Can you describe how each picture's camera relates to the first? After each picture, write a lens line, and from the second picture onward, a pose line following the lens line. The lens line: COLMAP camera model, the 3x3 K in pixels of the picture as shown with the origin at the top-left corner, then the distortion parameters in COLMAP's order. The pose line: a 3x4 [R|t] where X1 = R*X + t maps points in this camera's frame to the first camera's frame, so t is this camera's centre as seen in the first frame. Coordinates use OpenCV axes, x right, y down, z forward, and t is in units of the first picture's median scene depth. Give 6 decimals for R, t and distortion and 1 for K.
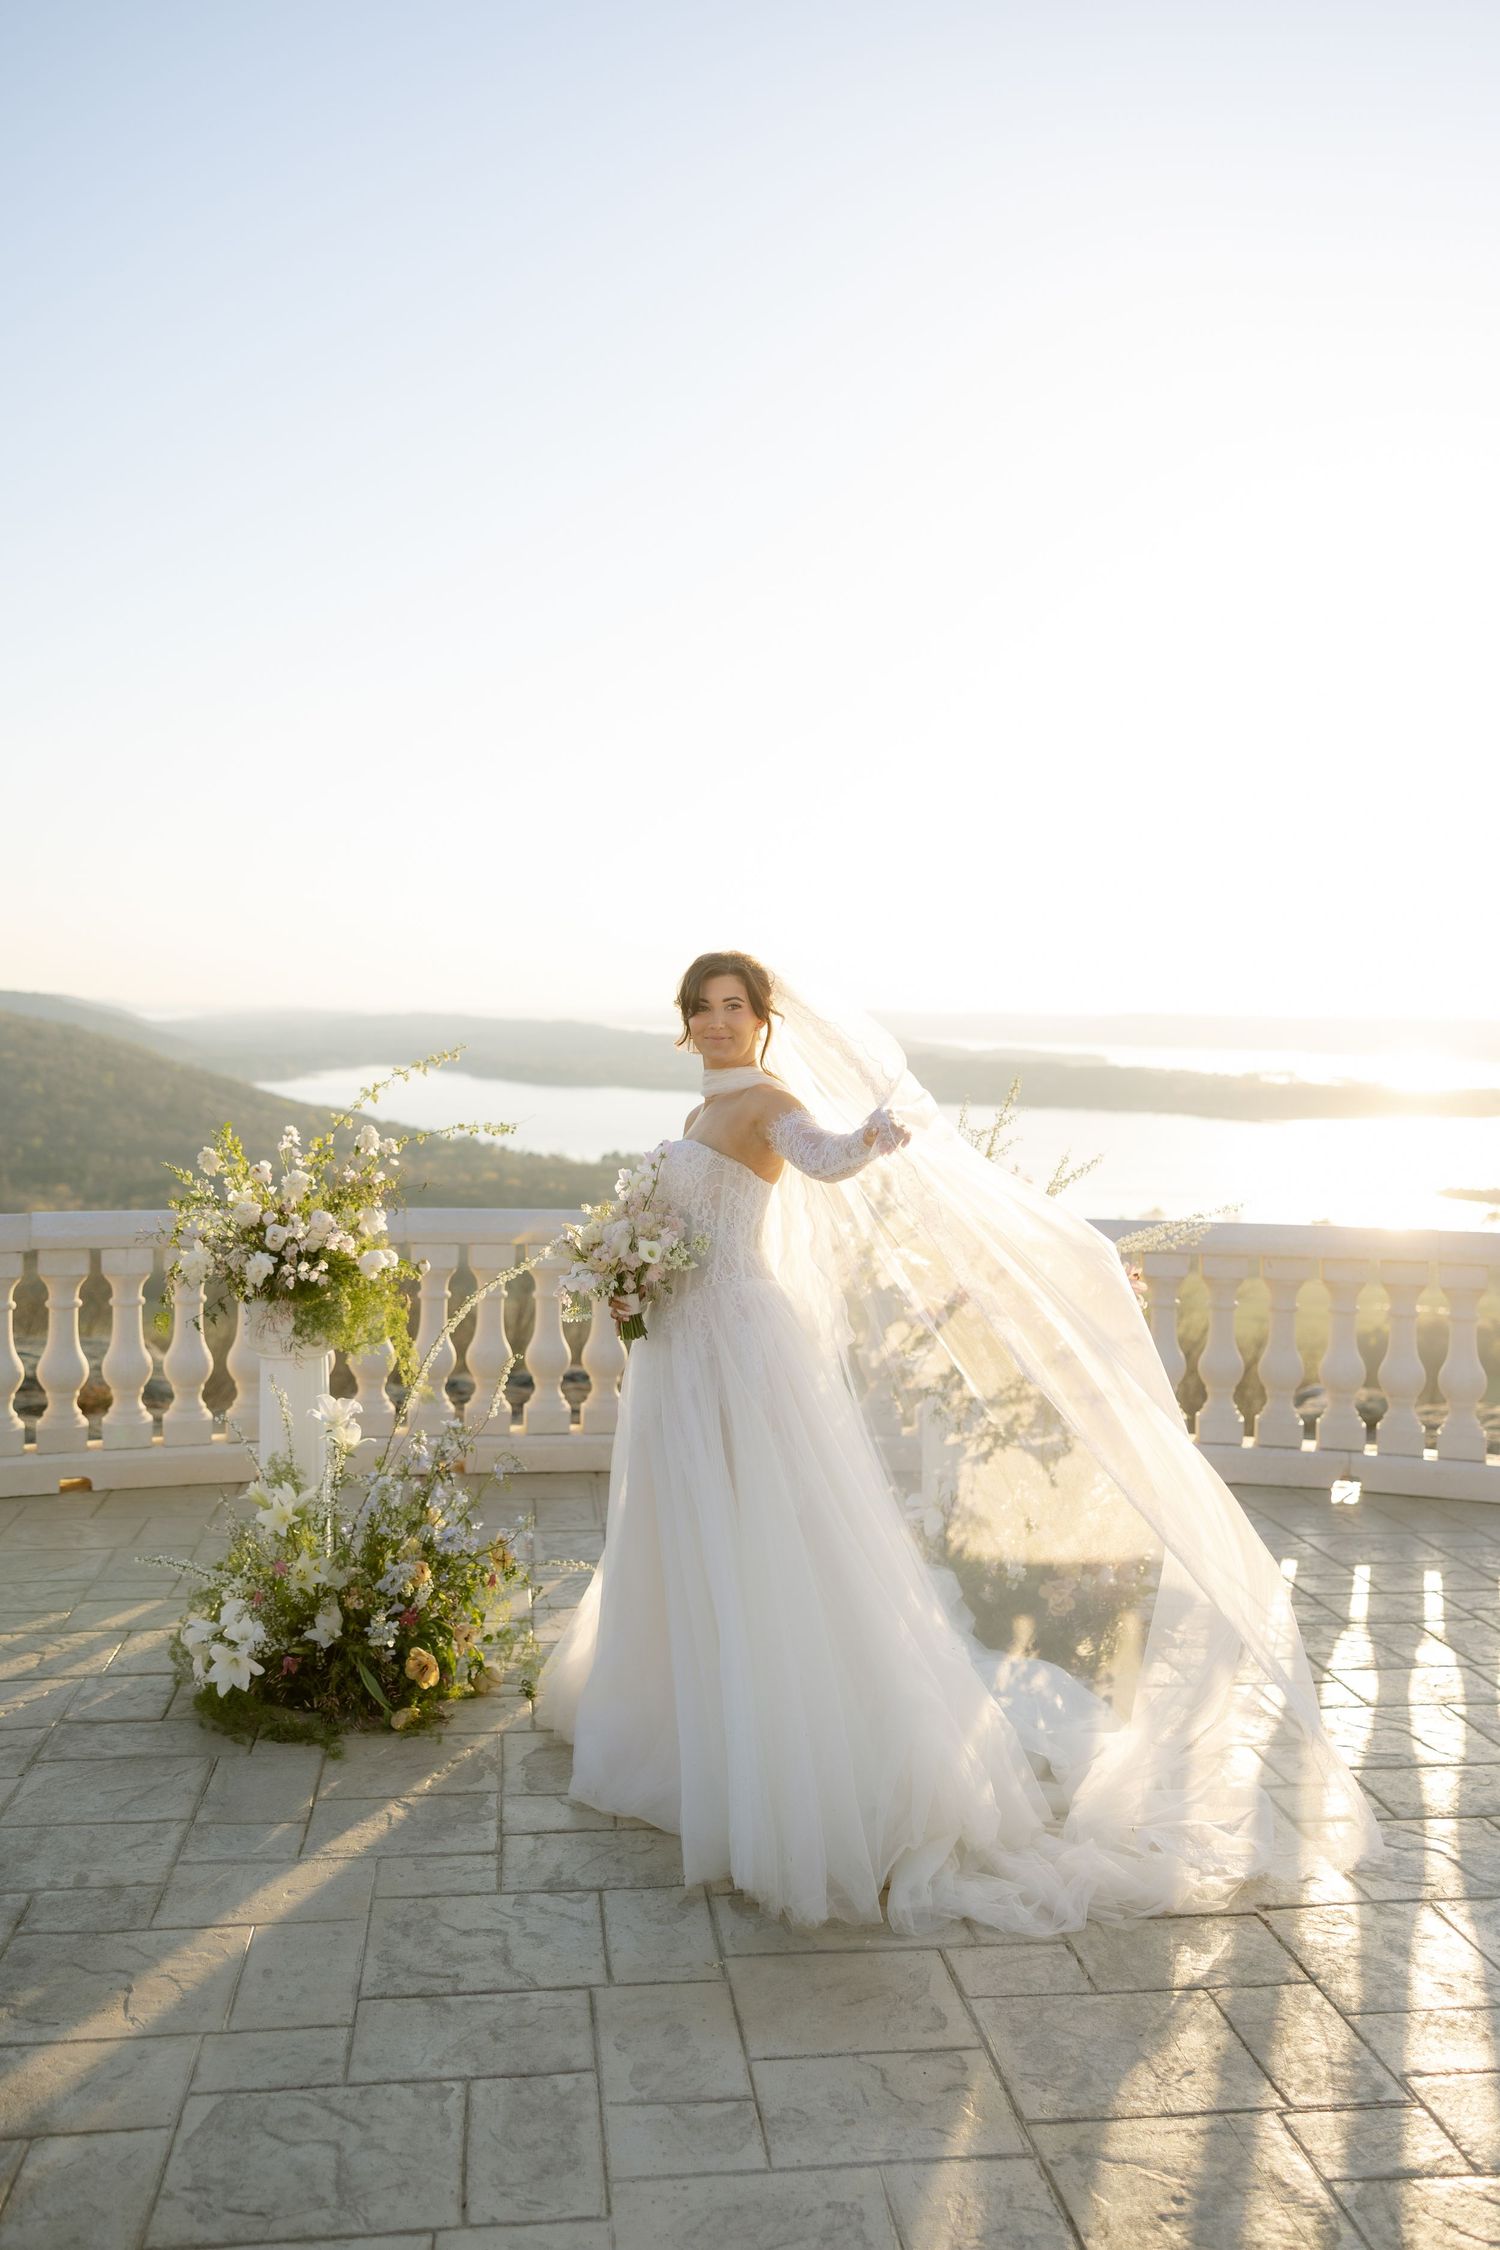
lens RADIAL K [[1884.6, 0, 750.0], [0, 1884.6, 1125.0], [0, 0, 1]] dist [0.008858, 0.015715]
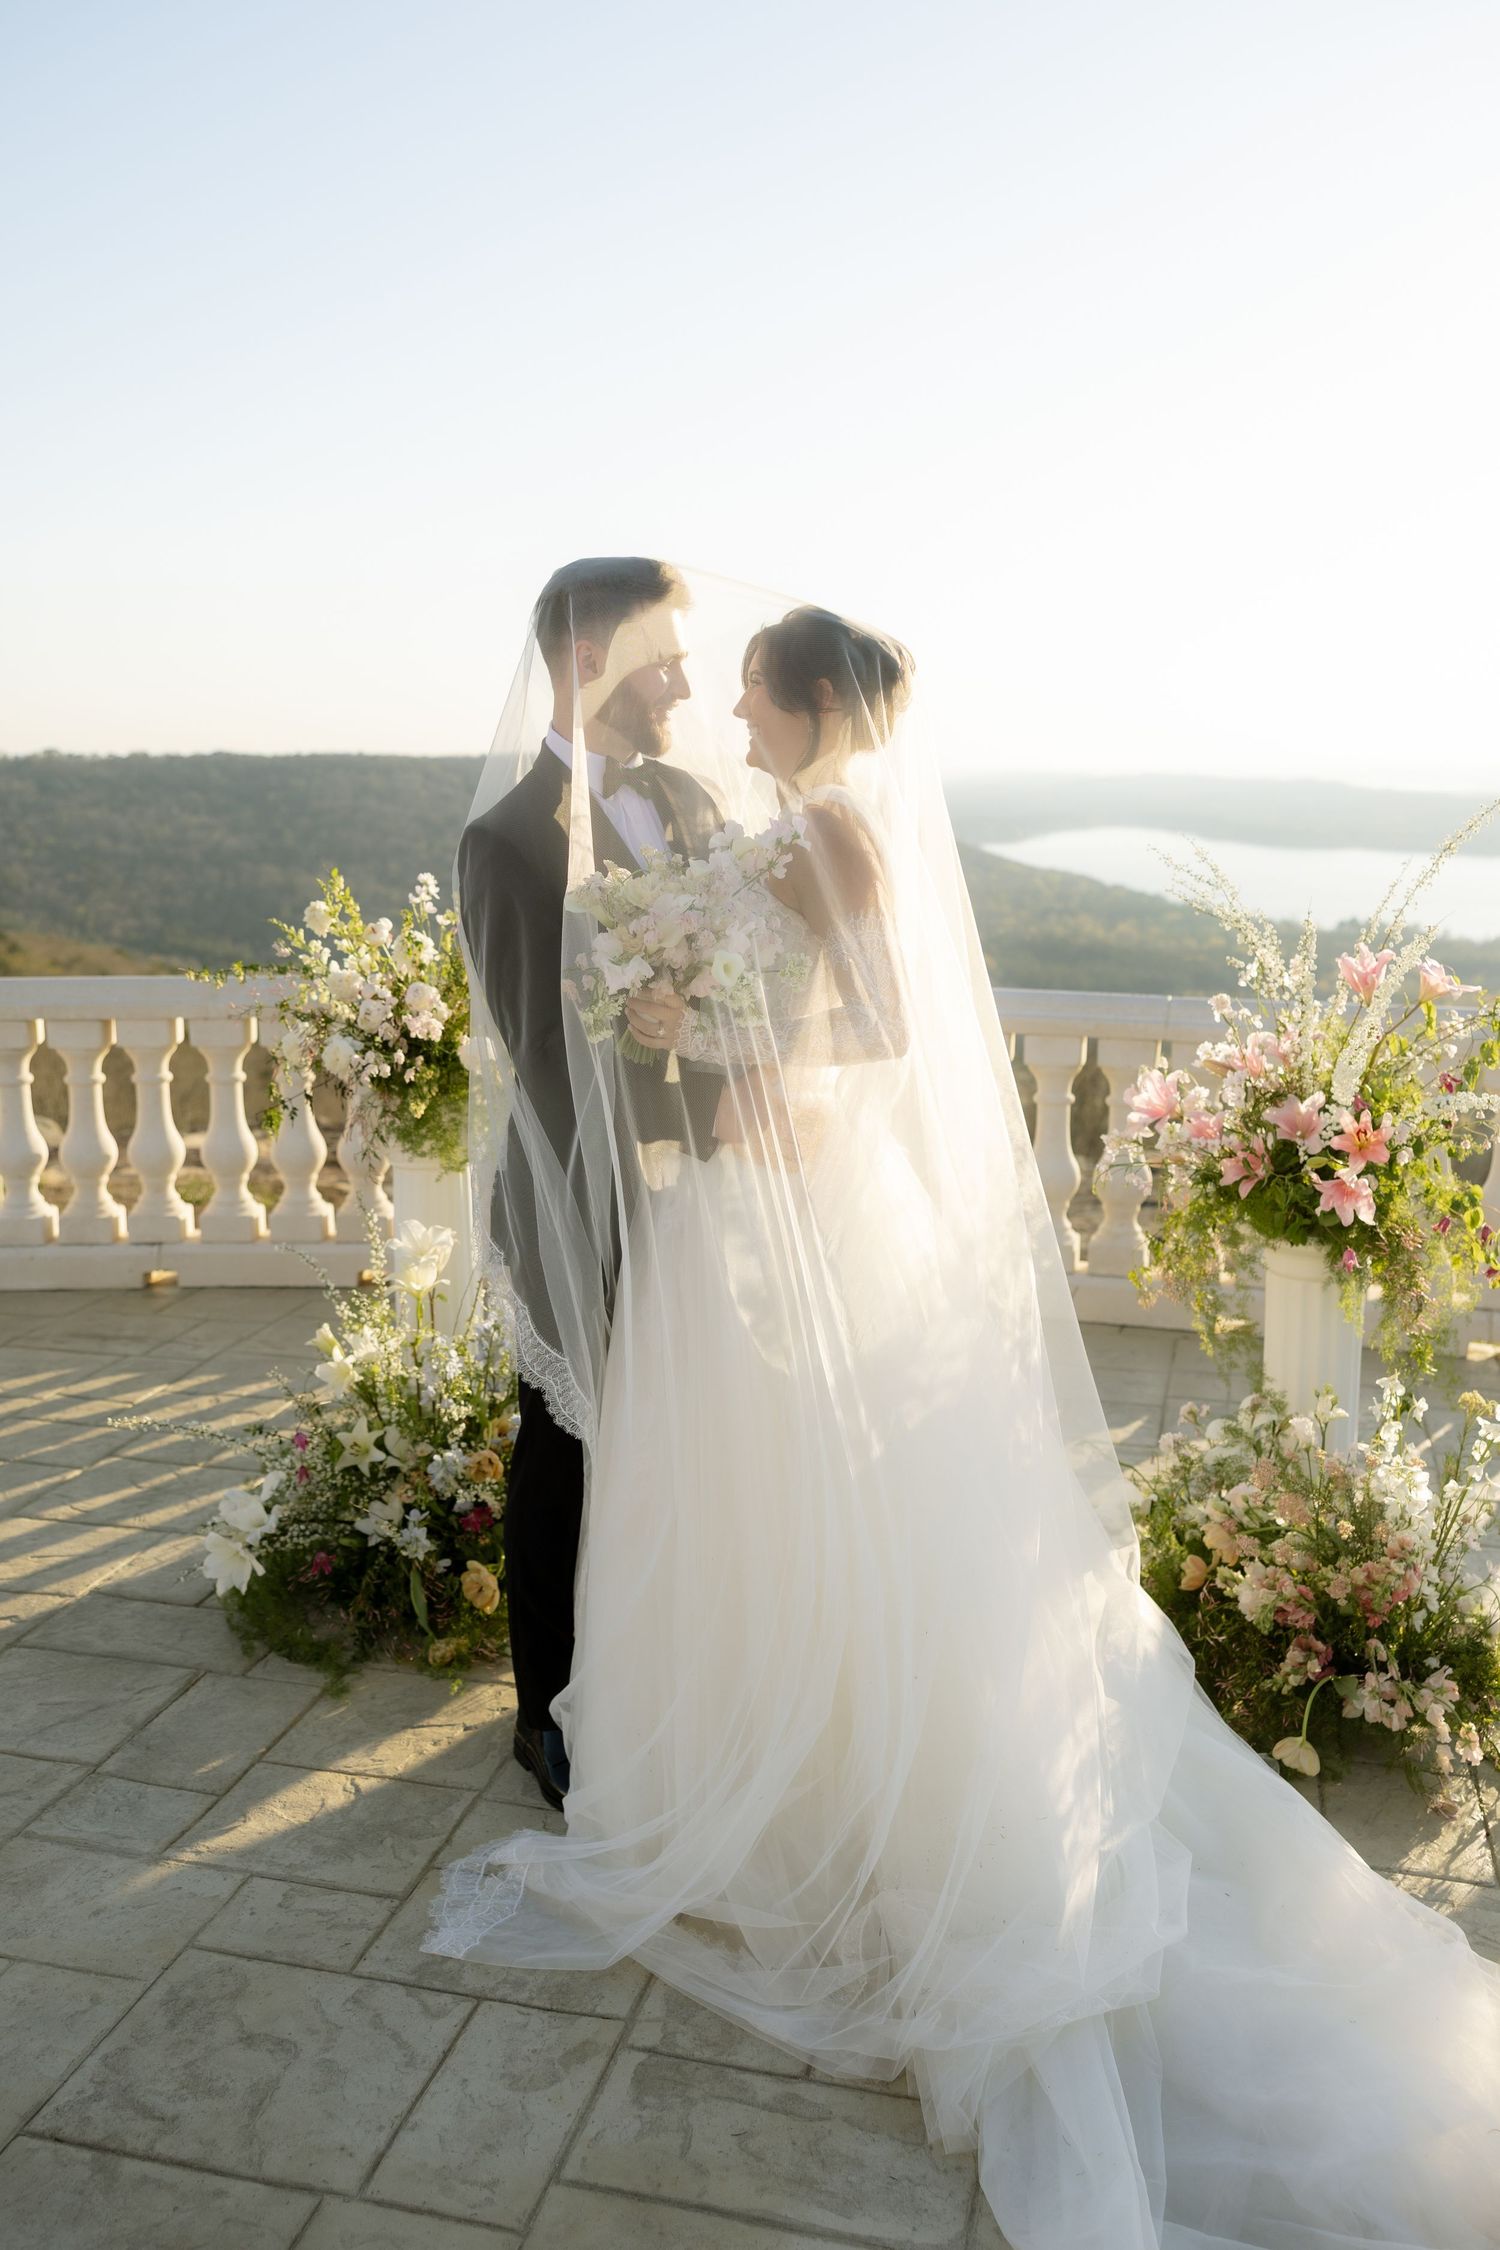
lens RADIAL K [[1884.6, 0, 750.0], [0, 1884.6, 1125.0], [0, 0, 1]] dist [0.008858, 0.015715]
pose [[0.930561, 0.055574, -0.361895, 0.203215], [-0.010644, 0.992102, 0.124982, 0.005176], [0.365982, -0.112452, 0.923803, 0.372656]]
